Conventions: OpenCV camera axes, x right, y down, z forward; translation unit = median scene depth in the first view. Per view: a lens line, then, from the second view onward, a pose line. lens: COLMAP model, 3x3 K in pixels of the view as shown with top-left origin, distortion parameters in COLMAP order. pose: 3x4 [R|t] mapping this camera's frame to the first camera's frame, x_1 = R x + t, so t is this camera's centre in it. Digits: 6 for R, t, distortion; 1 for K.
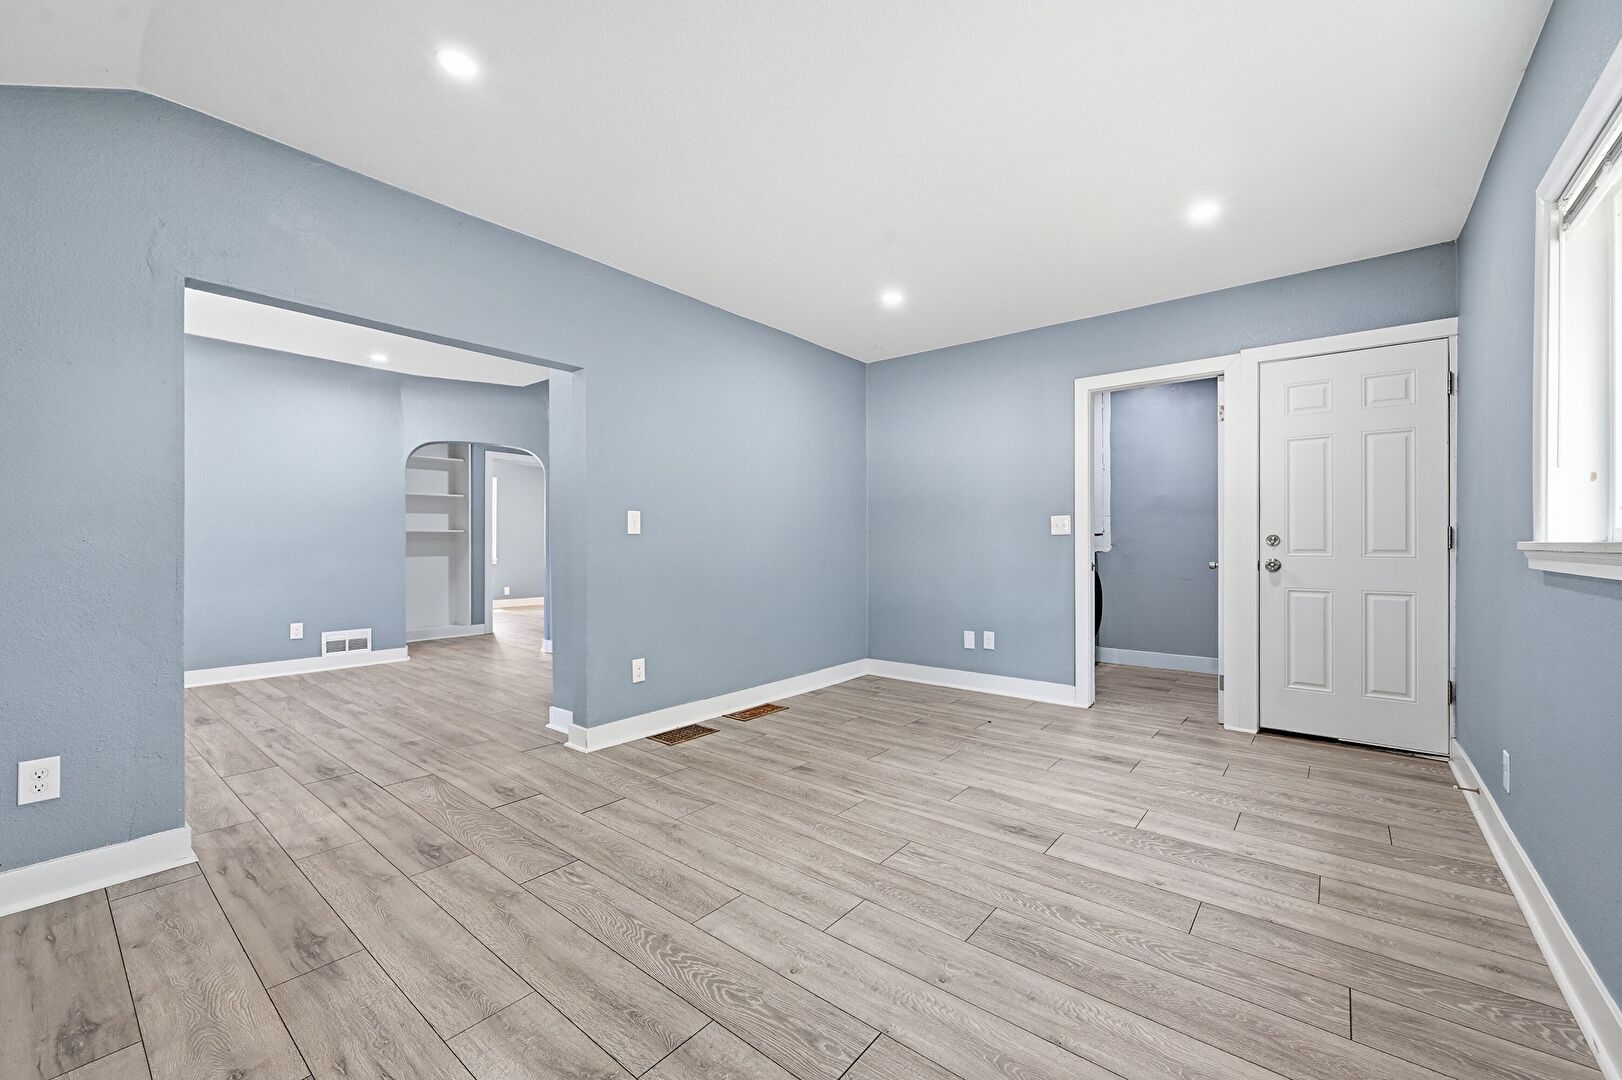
lens RADIAL K [[648.5, 0, 816.7], [0, 648.5, 535.5], [0, 0, 1]] dist [-0.001394, 0.000092]
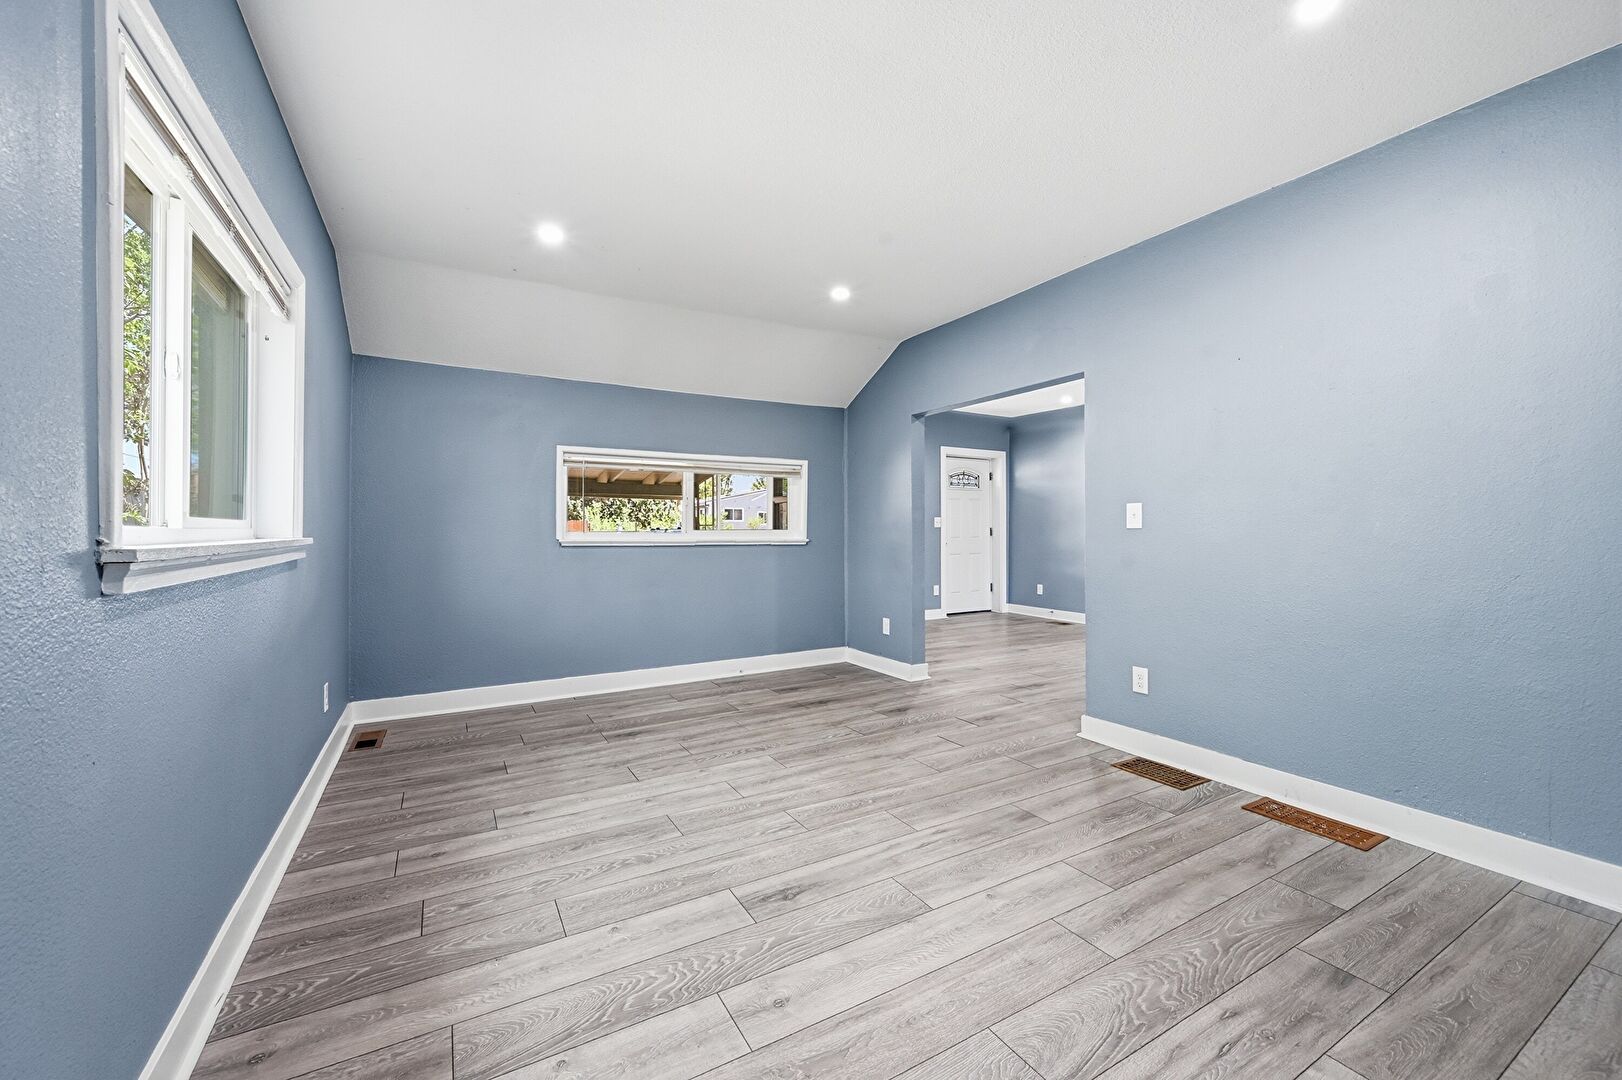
lens RADIAL K [[648.5, 0, 816.7], [0, 648.5, 535.5], [0, 0, 1]] dist [-0.001394, 0.000092]
pose [[-0.359212, 0.007674, -0.933224, 1.049455], [0.010597, 0.999935, 0.004144, 0.001481], [0.933196, -0.008401, -0.359270, 1.327185]]
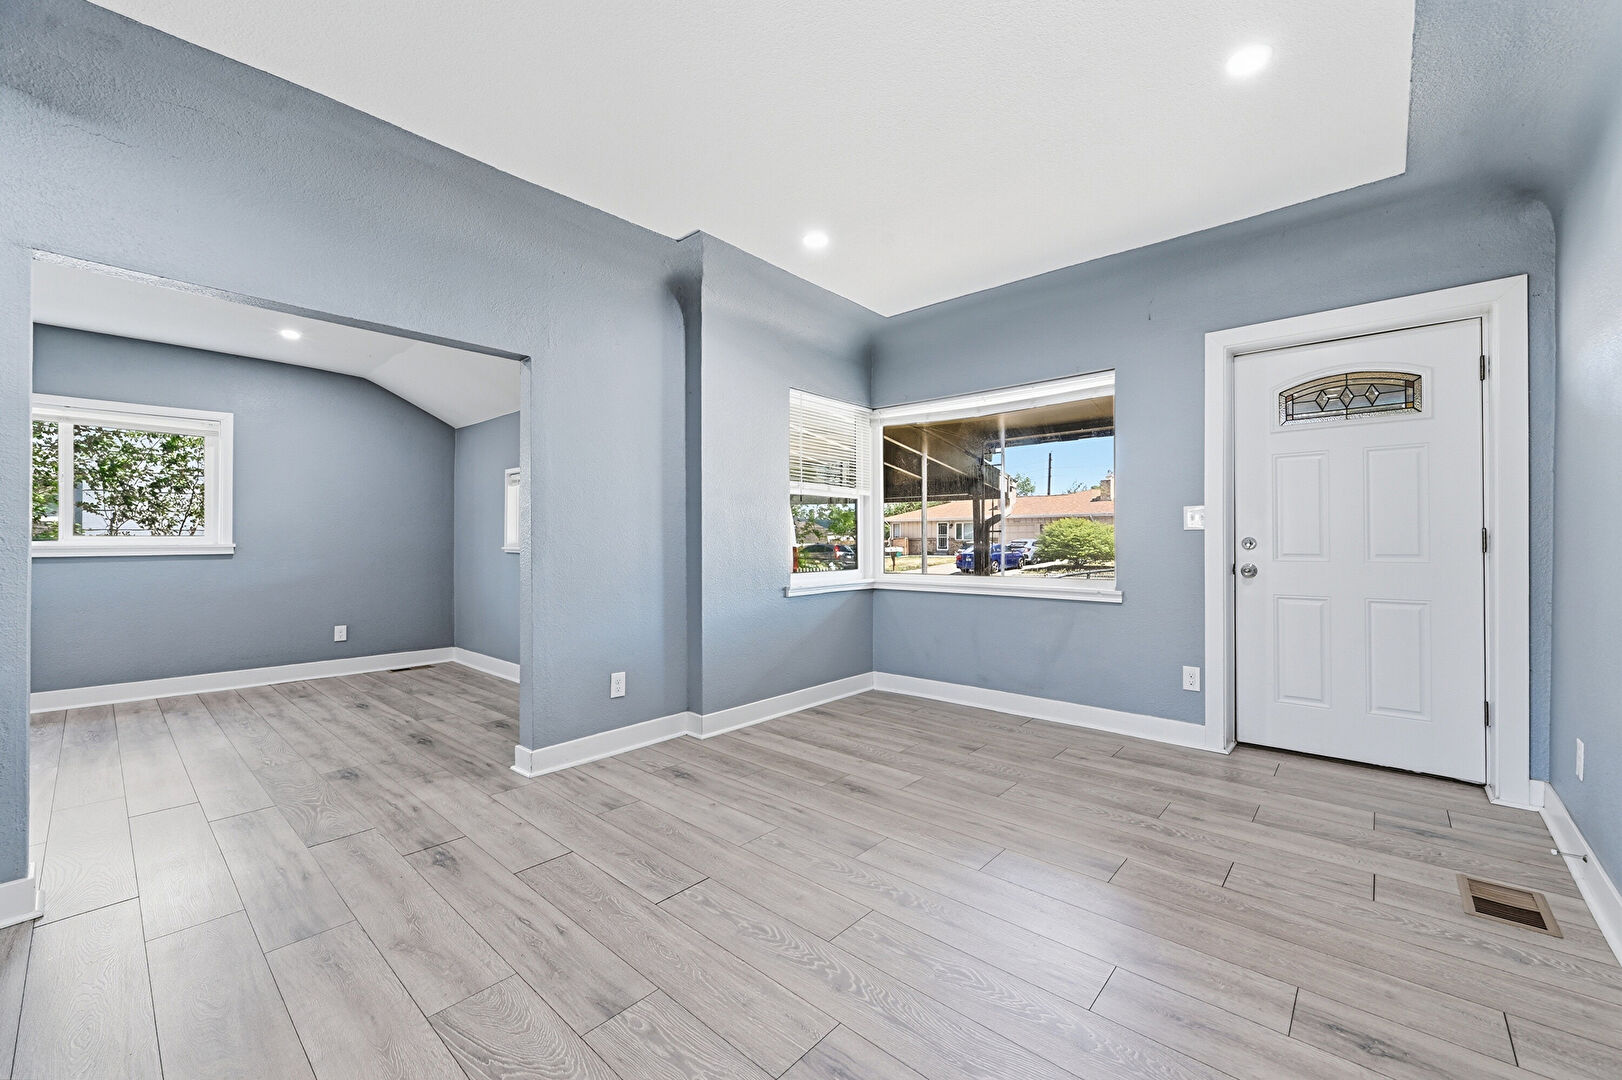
lens RADIAL K [[648.5, 0, 816.7], [0, 648.5, 535.5], [0, 0, 1]] dist [-0.001394, 0.000092]
pose [[-0.998847, 0.005323, 0.047711, -1.517869], [0.004572, 0.999864, -0.015832, 0.011966], [-0.047788, -0.015595, -0.998736, 2.144901]]
